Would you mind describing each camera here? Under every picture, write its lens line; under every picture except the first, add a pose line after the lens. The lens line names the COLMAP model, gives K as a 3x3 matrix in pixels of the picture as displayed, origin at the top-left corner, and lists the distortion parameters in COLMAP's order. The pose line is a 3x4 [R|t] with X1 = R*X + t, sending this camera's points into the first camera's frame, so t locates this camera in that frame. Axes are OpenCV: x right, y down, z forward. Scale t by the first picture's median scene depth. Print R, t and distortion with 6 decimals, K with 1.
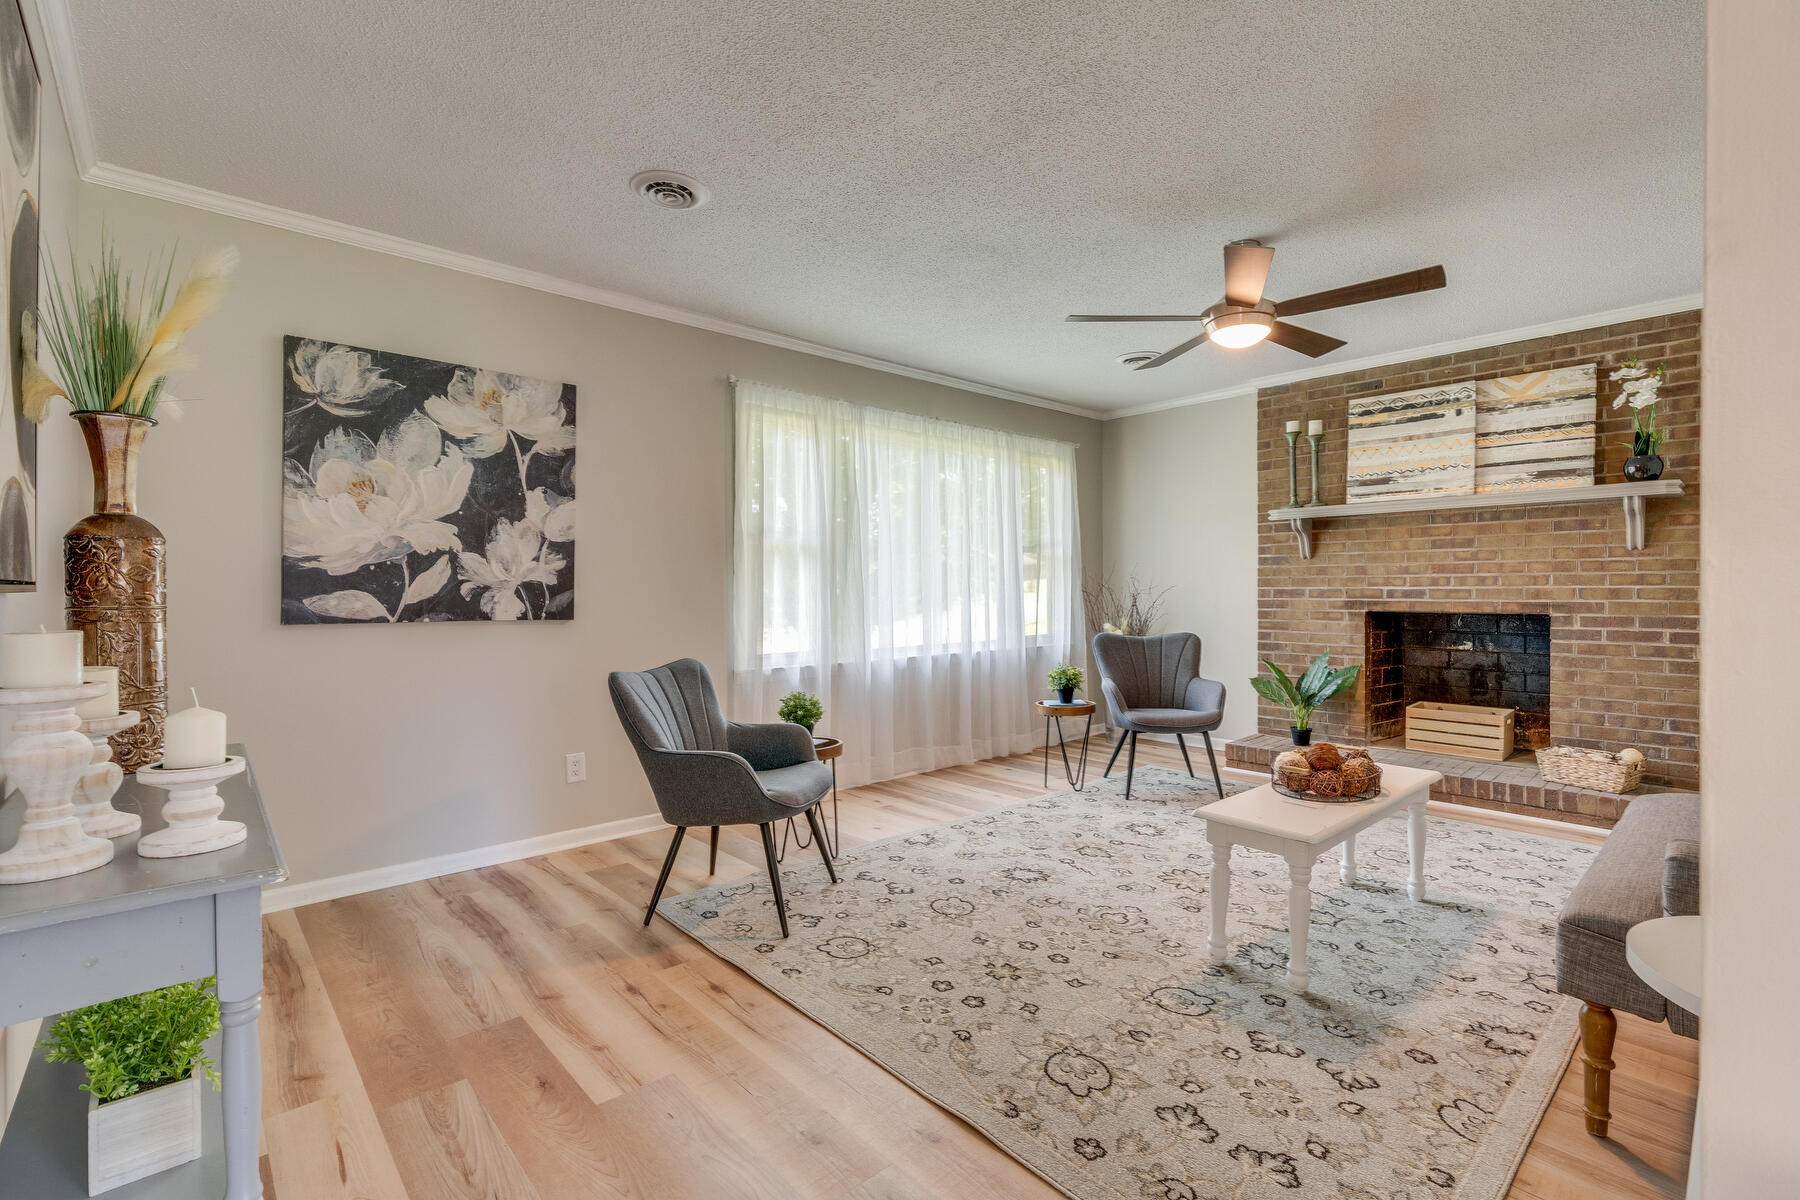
lens RADIAL K [[812.1, 0, 895.0], [0, 812.1, 591.2], [0, 0, 1]] dist [-0.004815, 0.000475]
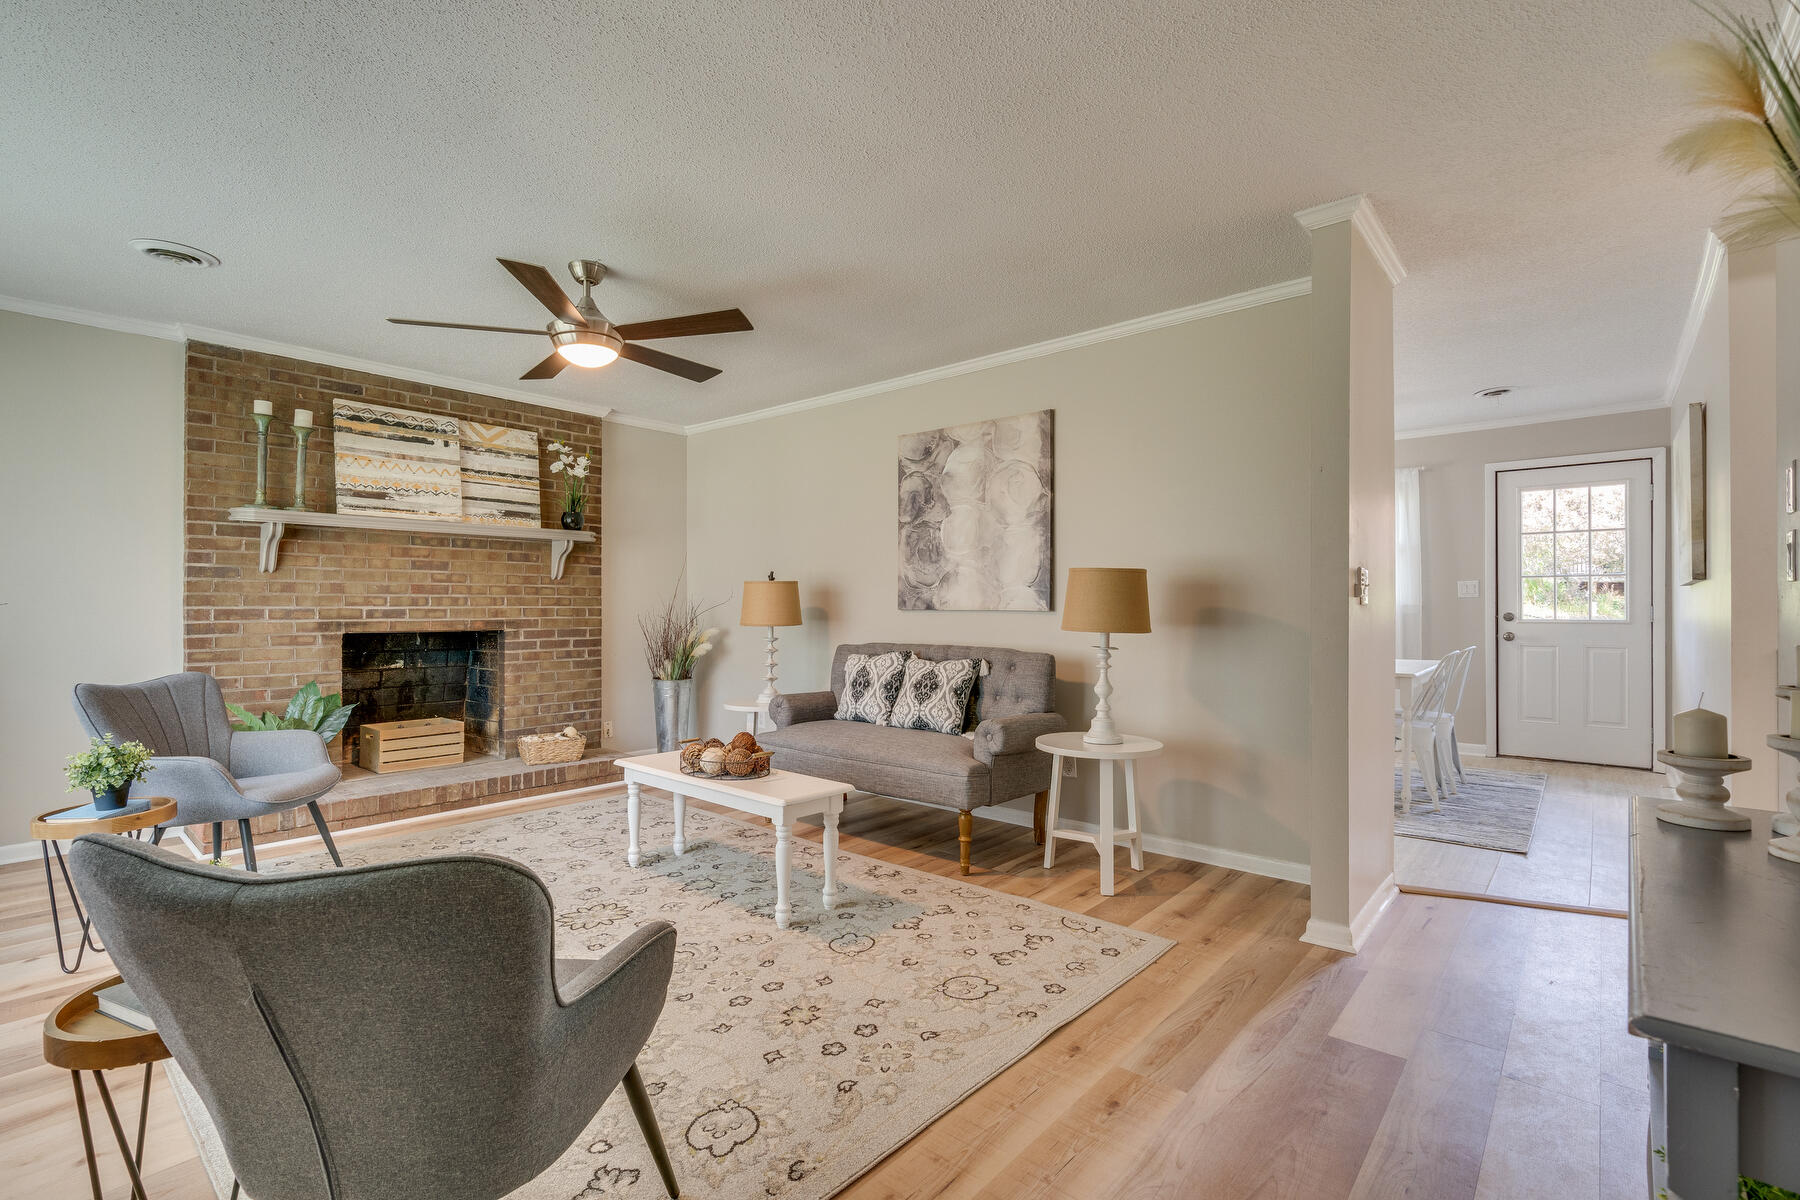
lens RADIAL K [[814.0, 0, 900.0], [0, 814.0, 600.0], [0, 0, 1]] dist [-0.001766, 0.000357]
pose [[-0.119606, 0.010140, 0.992770, -0.446579], [0.002913, 0.999947, -0.009863, -0.002072], [-0.992817, 0.001712, -0.119630, 0.540816]]
